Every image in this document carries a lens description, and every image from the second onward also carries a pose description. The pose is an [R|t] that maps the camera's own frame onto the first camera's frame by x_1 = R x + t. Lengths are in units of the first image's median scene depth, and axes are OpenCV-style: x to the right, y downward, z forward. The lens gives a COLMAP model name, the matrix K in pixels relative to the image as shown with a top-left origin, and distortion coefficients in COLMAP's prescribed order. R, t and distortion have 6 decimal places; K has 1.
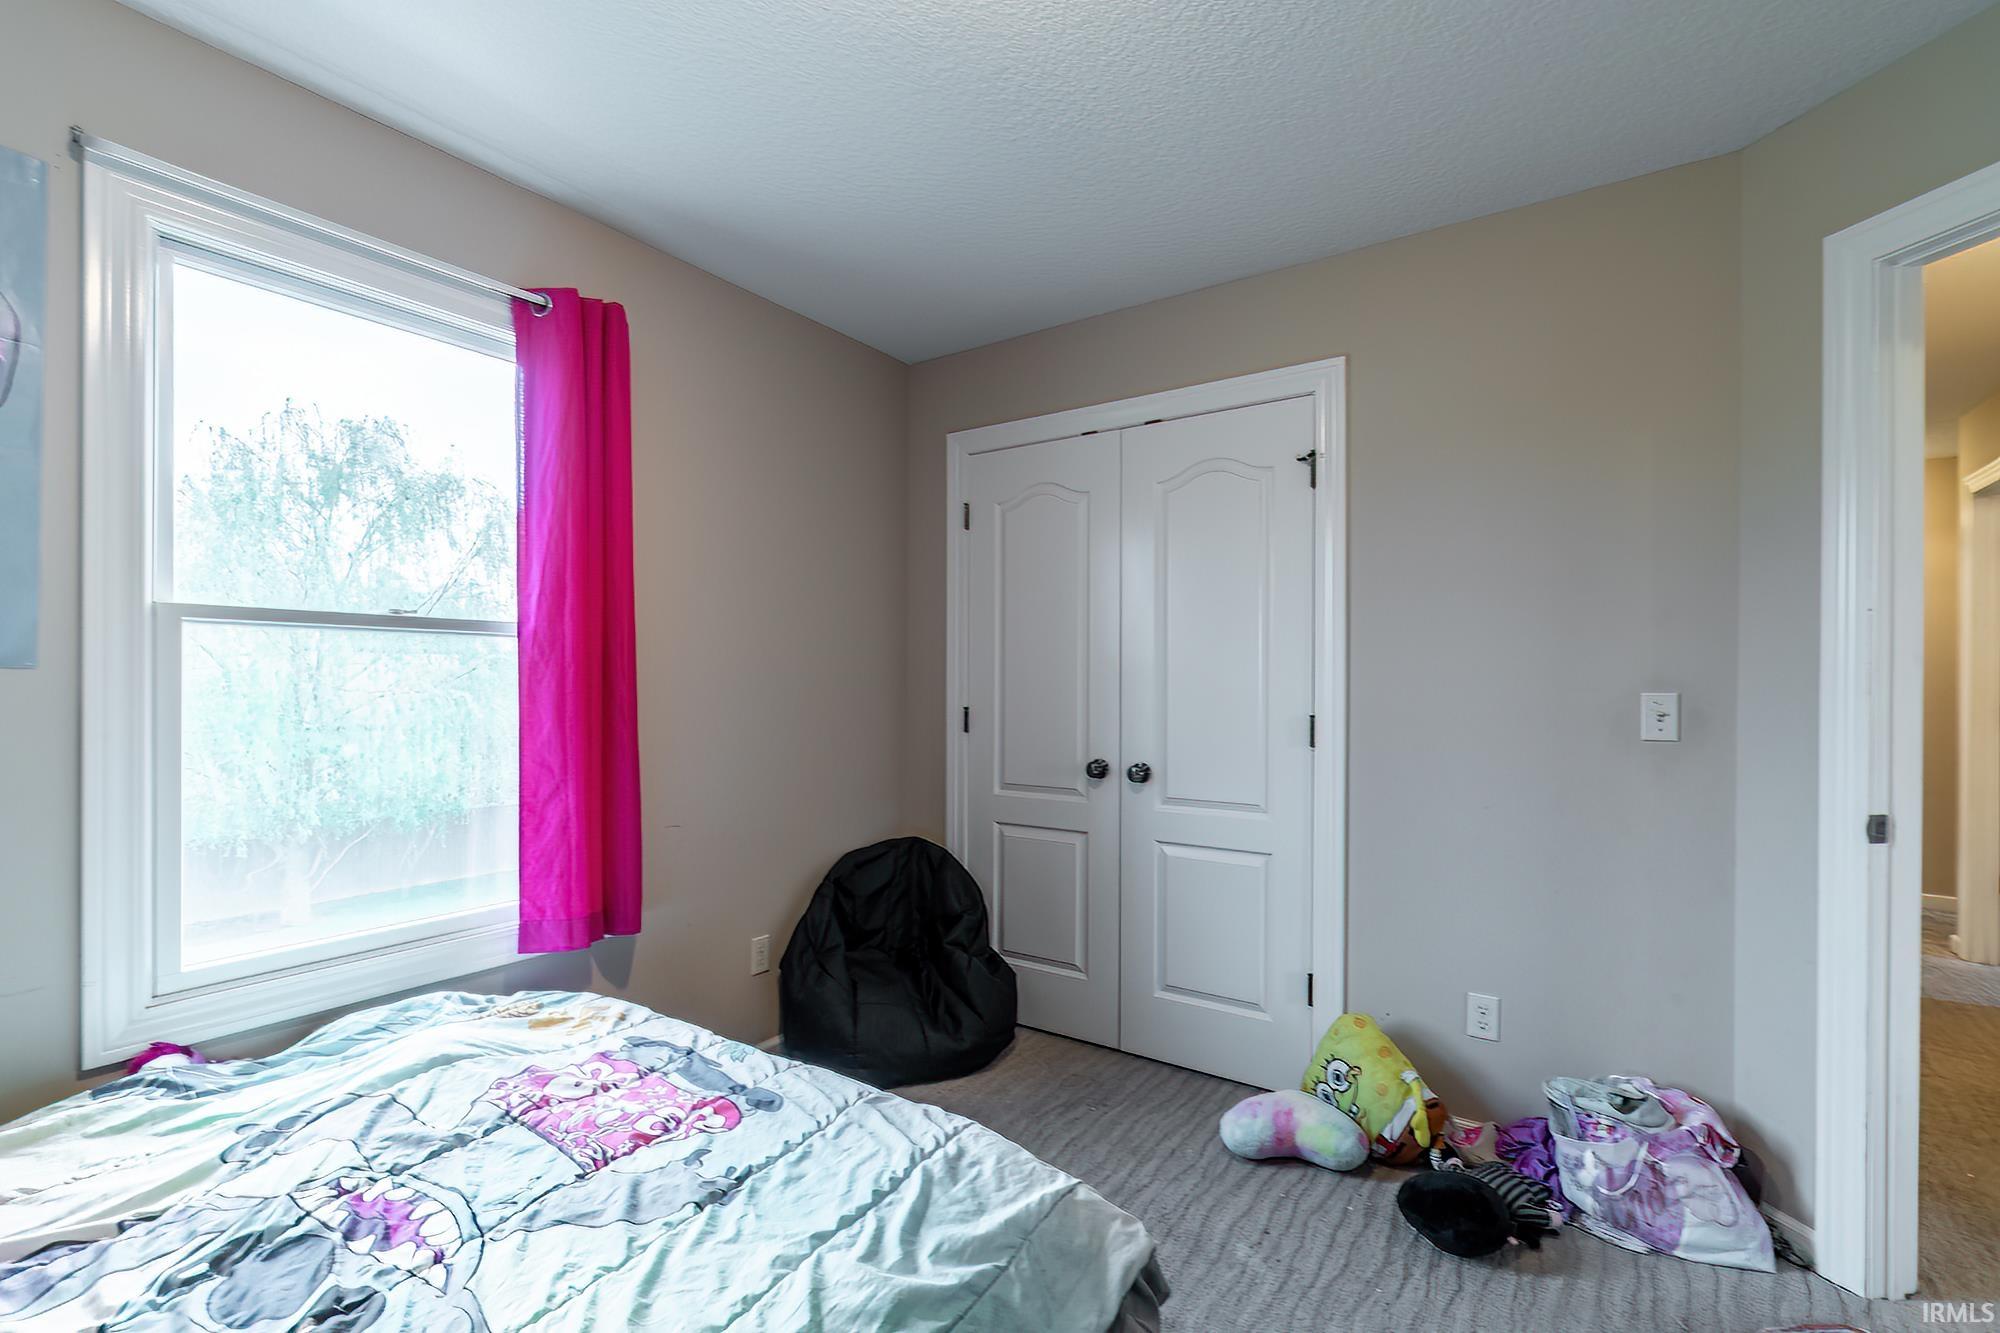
lens RADIAL K [[870.6, 0, 987.4], [0, 870.6, 676.7], [0, 0, 1]] dist [0.000260, -0.001321]
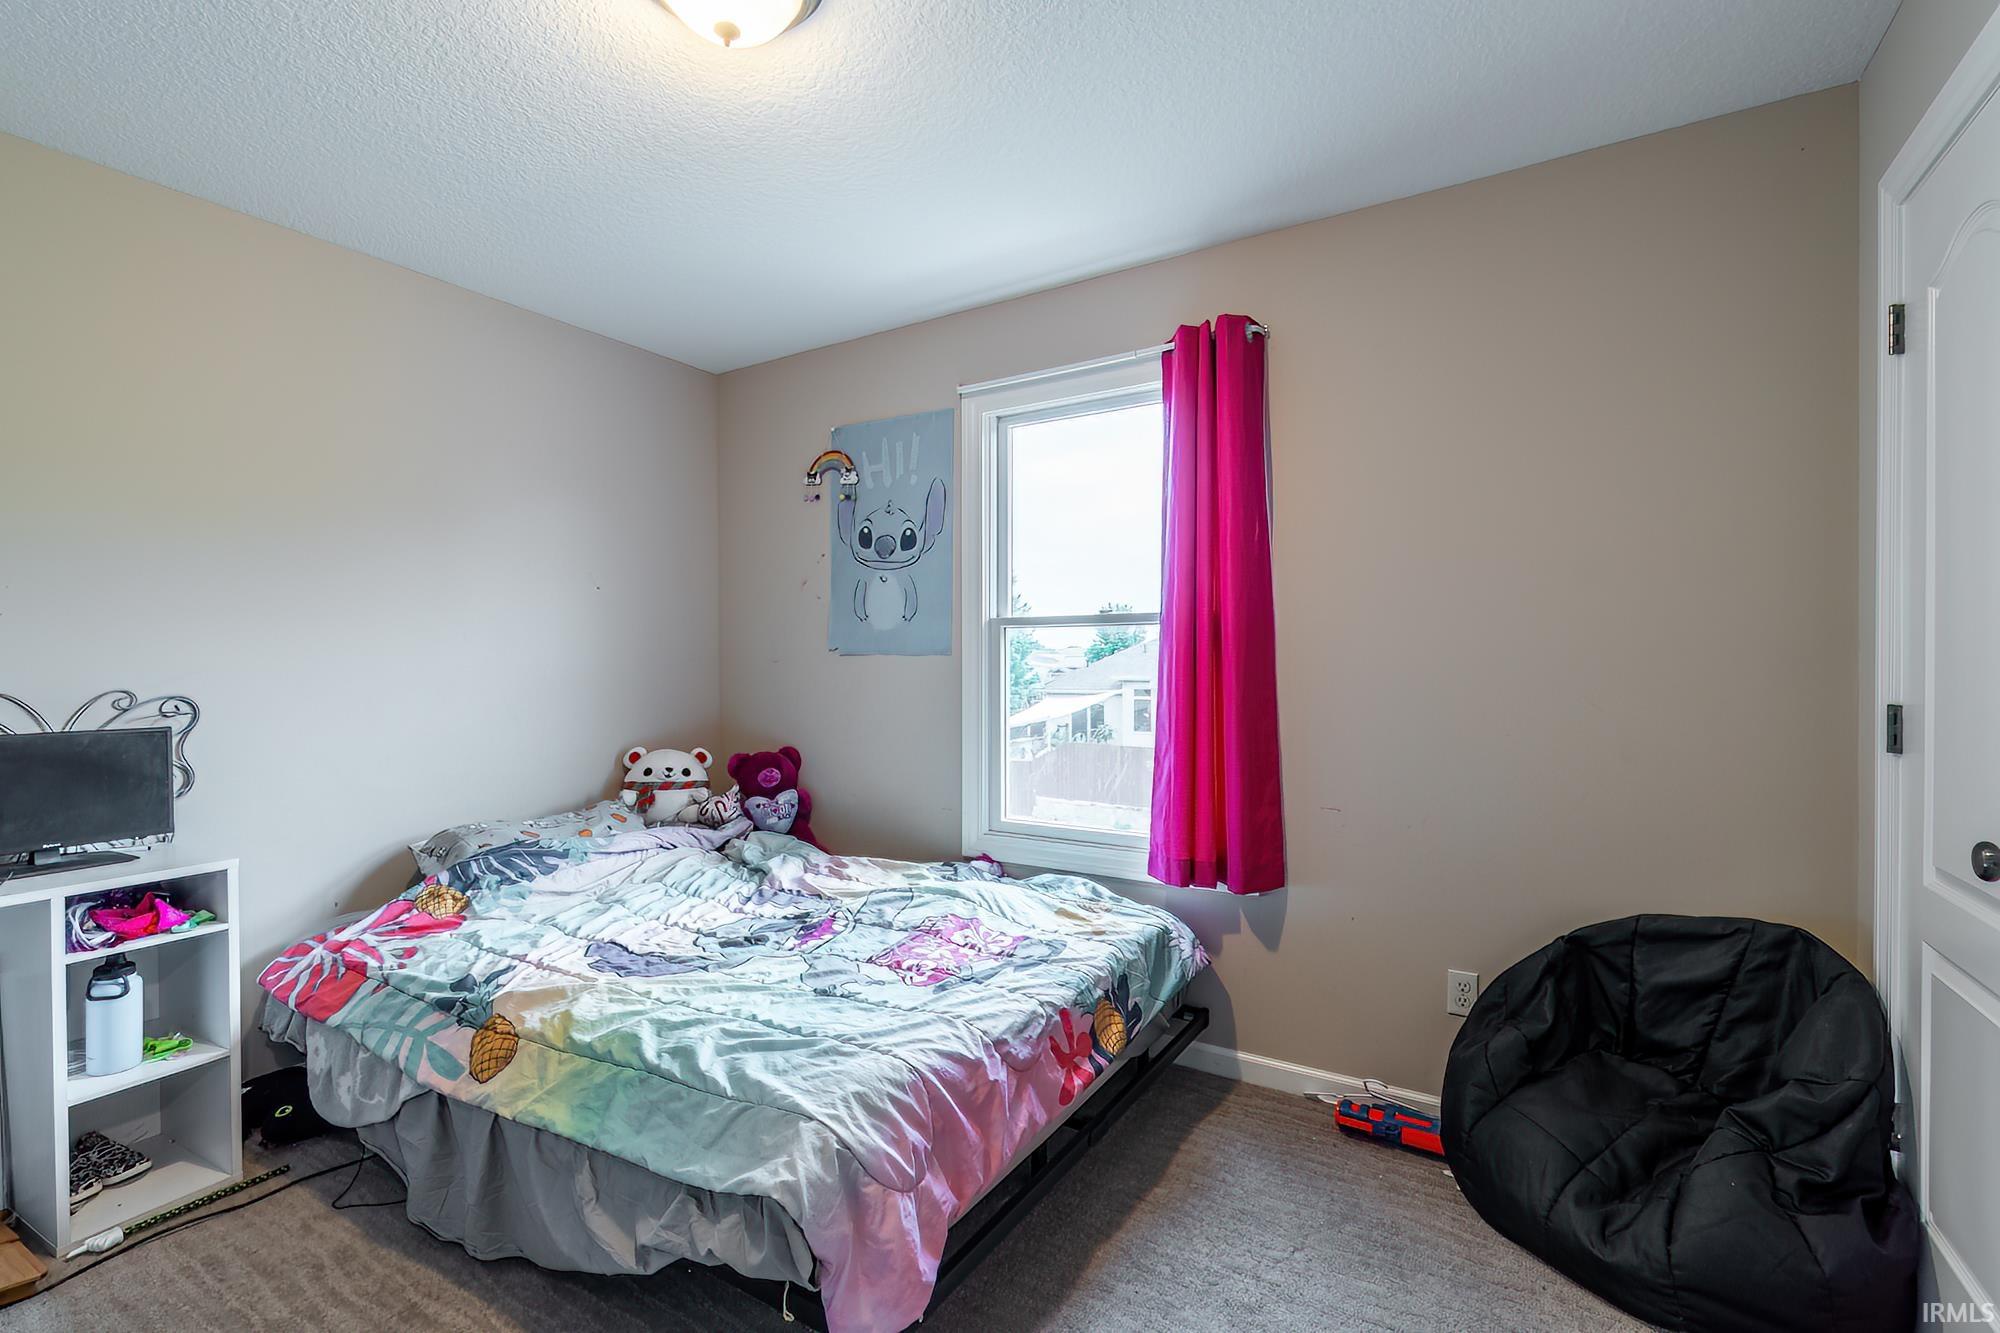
lens RADIAL K [[870.6, 0, 980.6], [0, 870.6, 672.2], [0, 0, 1]] dist [0.000260, -0.001321]
pose [[0.064440, 0.006589, -0.997900, 0.915761], [0.007863, 0.999944, 0.007110, 0.015633], [0.997891, -0.008305, 0.064385, 0.873706]]
